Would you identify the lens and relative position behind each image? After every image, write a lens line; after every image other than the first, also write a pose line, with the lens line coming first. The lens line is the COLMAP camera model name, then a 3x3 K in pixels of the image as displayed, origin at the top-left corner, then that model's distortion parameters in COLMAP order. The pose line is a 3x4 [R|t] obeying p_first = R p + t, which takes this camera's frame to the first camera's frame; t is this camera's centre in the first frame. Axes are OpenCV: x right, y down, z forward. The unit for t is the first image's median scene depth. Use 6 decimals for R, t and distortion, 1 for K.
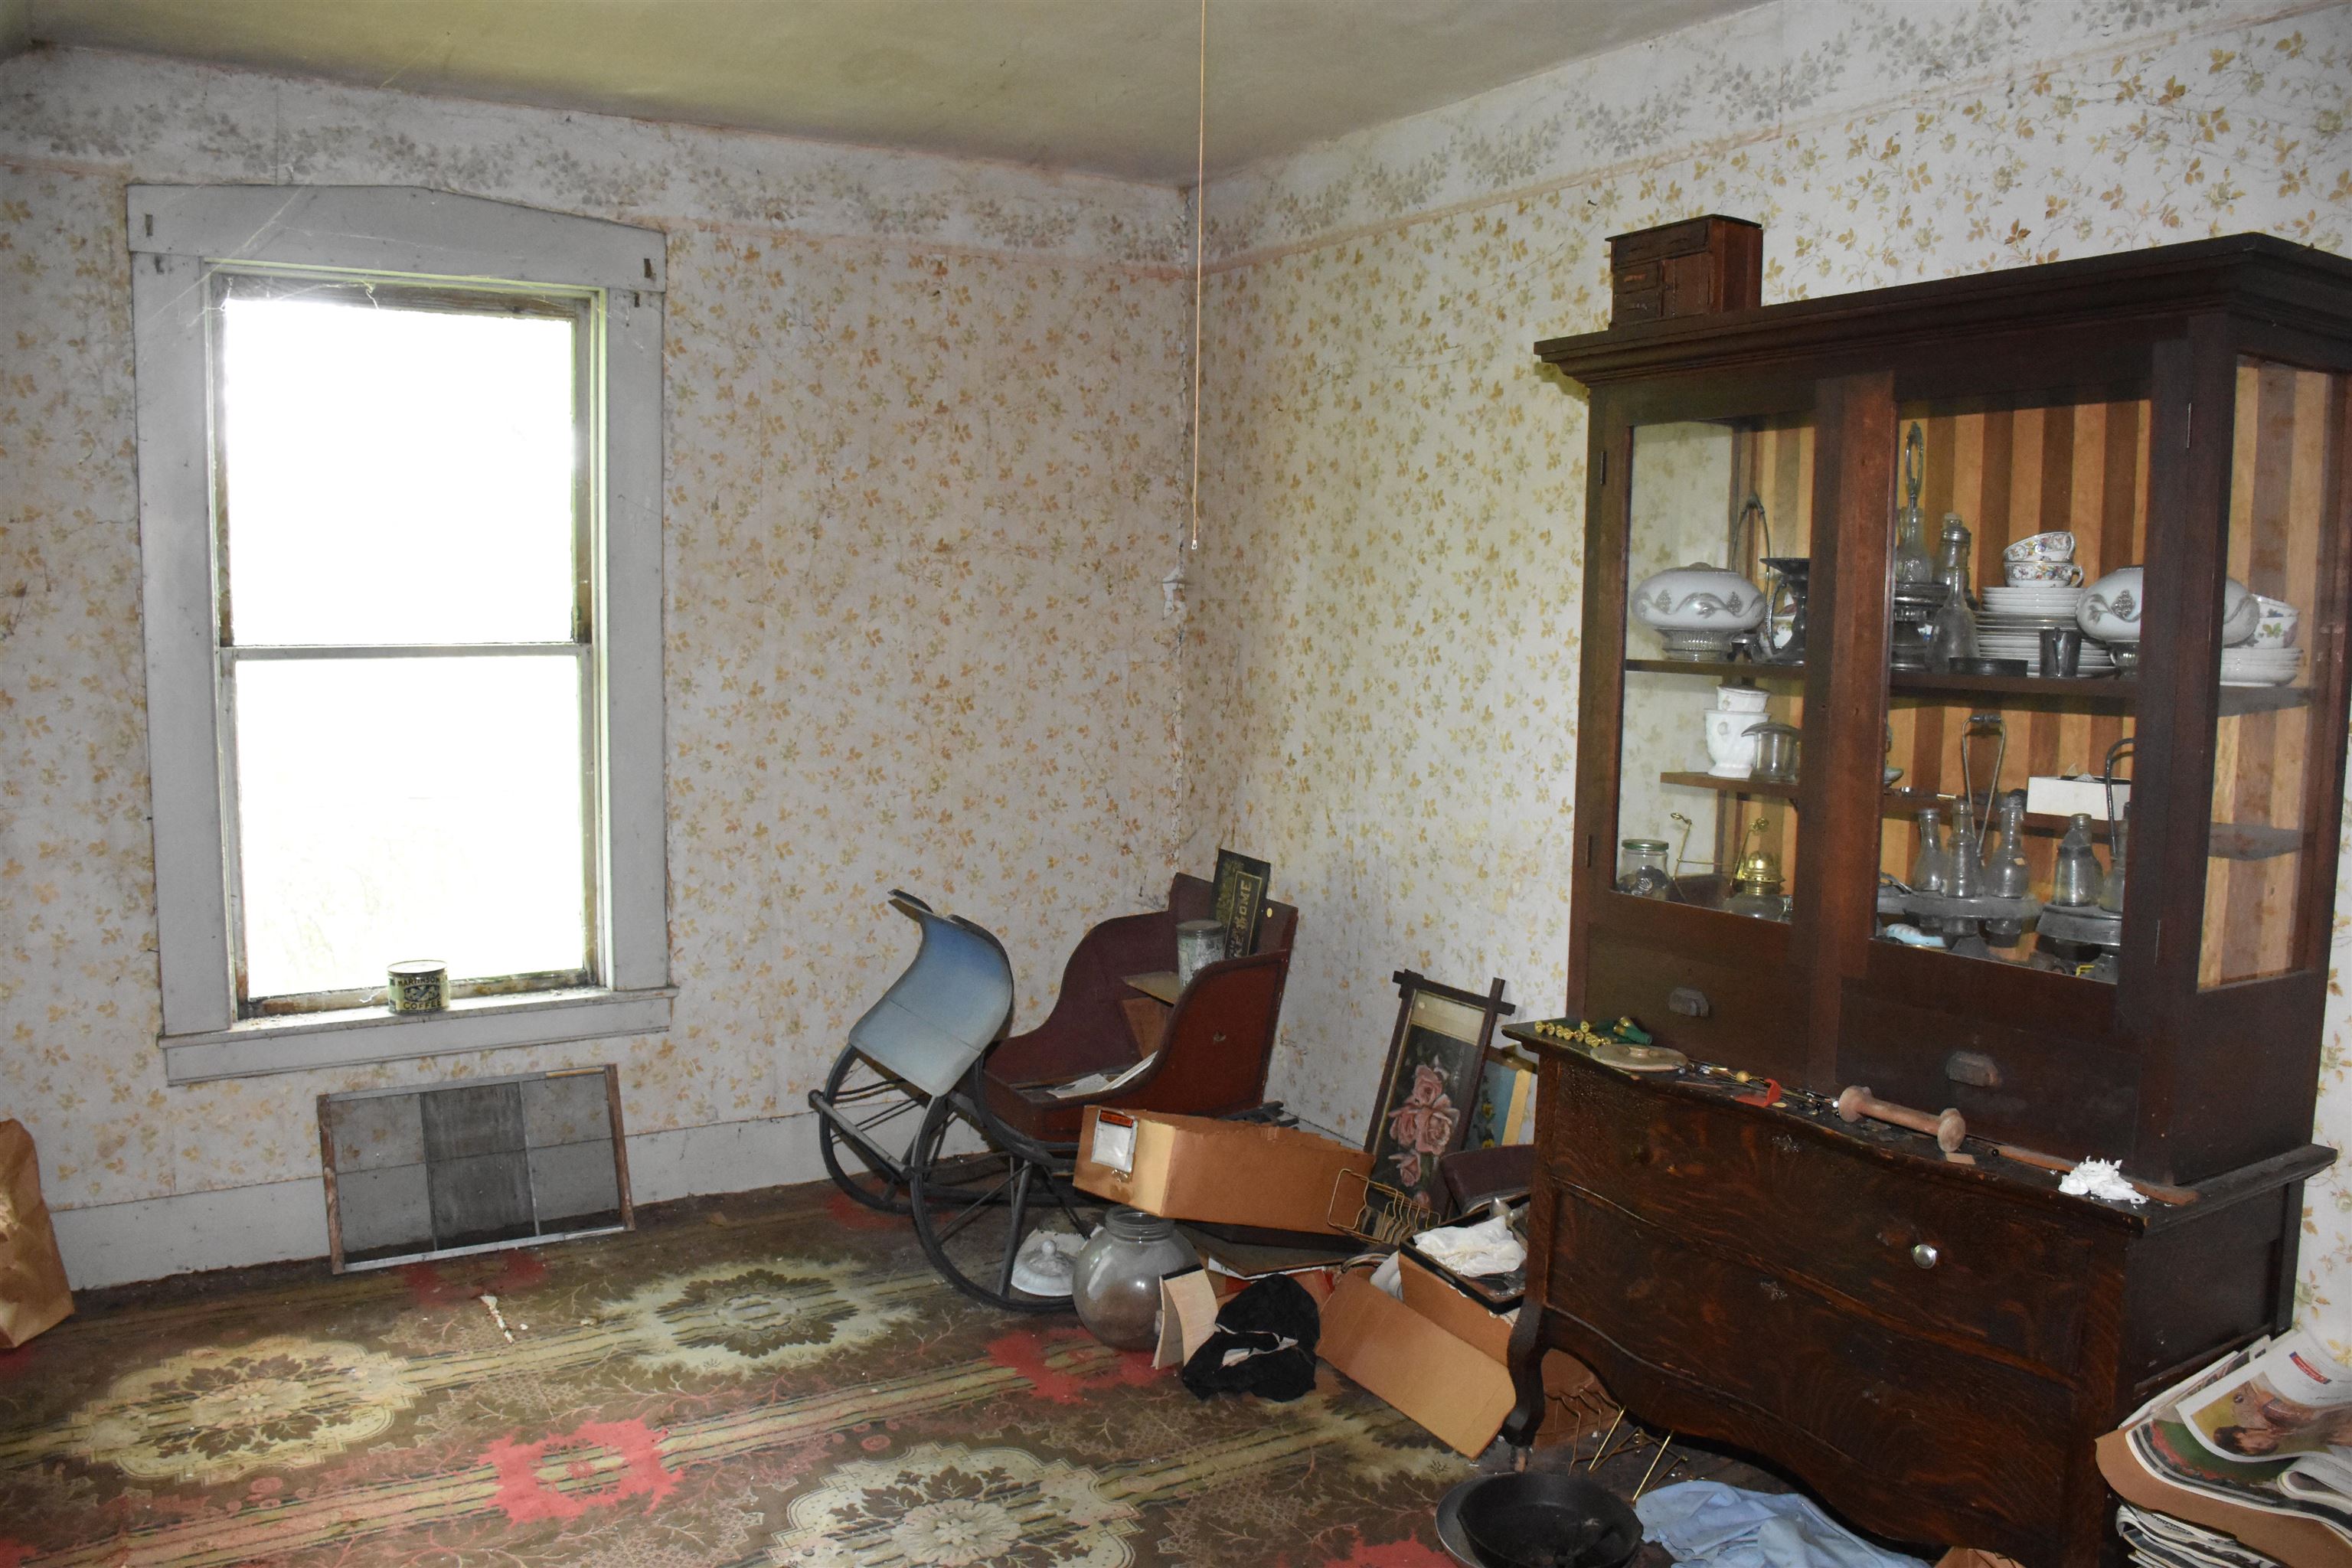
lens RADIAL K [[1819.0, 0, 1177.4], [0, 1819.0, 779.8], [0, 0, 1]] dist [-0.151199, 0.104983]
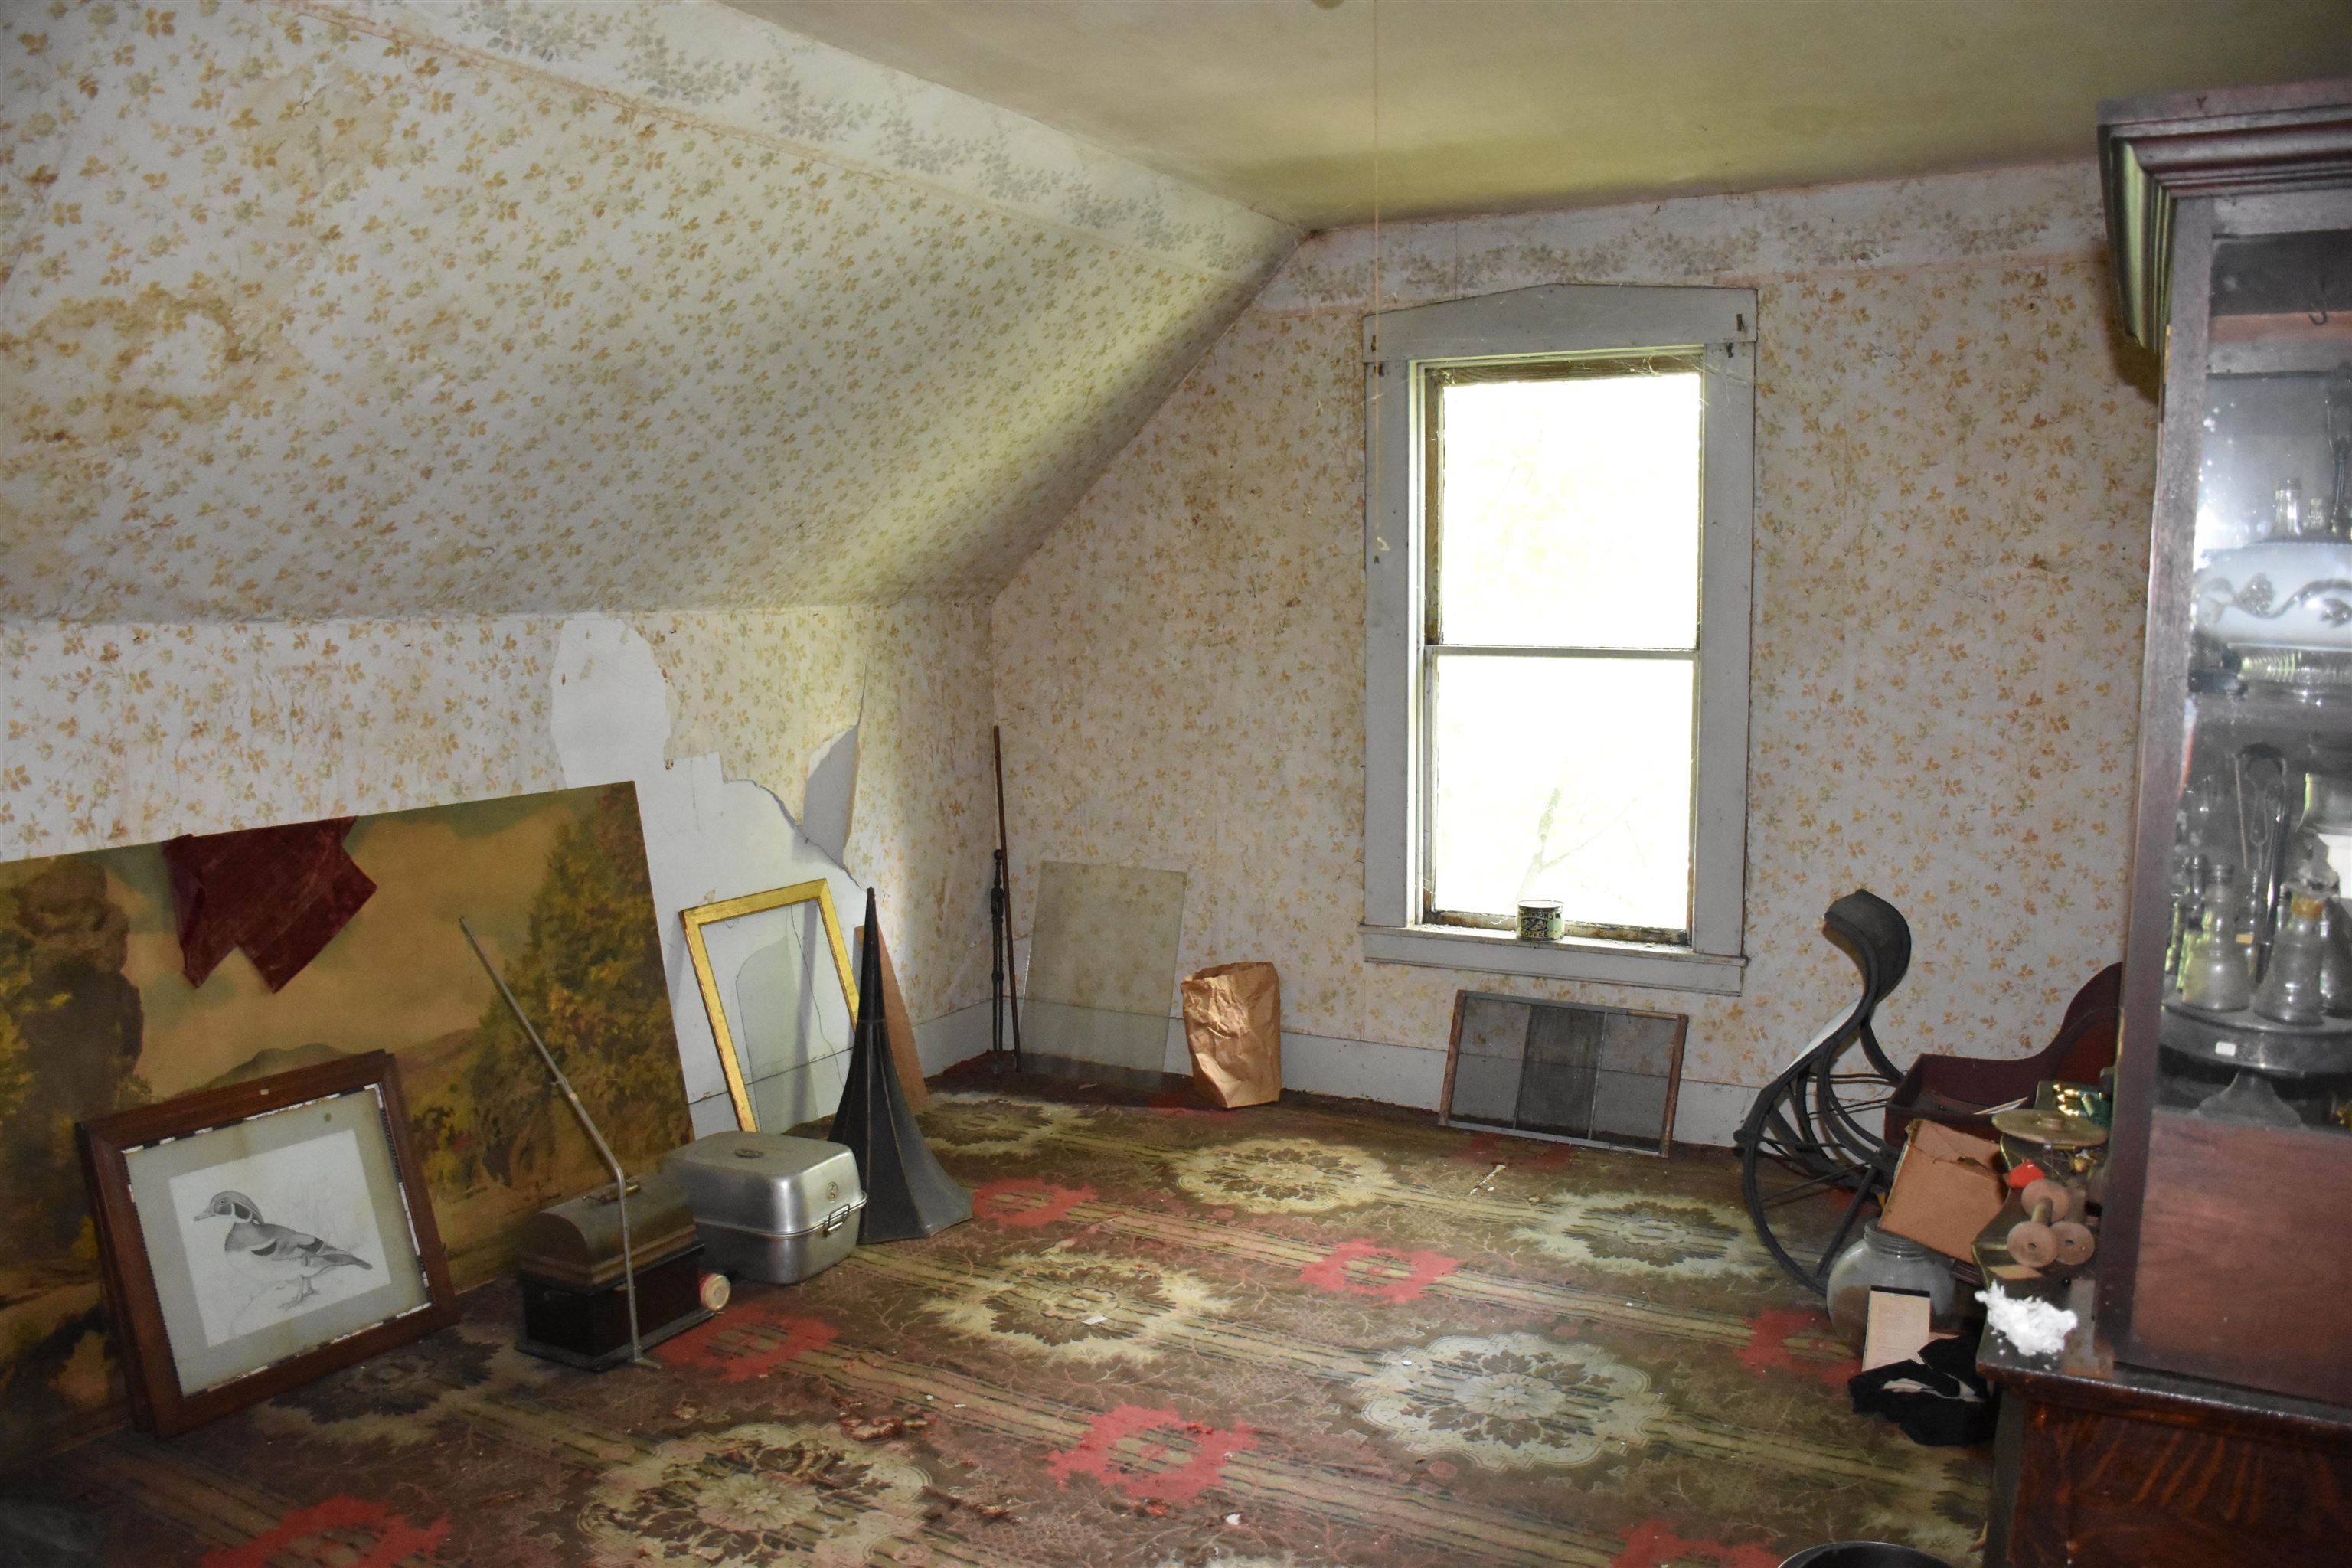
lens RADIAL K [[1819.0, 0, 1177.4], [0, 1819.0, 779.8], [0, 0, 1]] dist [-0.151199, 0.104983]
pose [[0.490872, 0.073078, -0.868161, 0.539203], [-0.085765, 0.995689, 0.035320, -0.004972], [0.867000, 0.057121, 0.495024, 0.139605]]
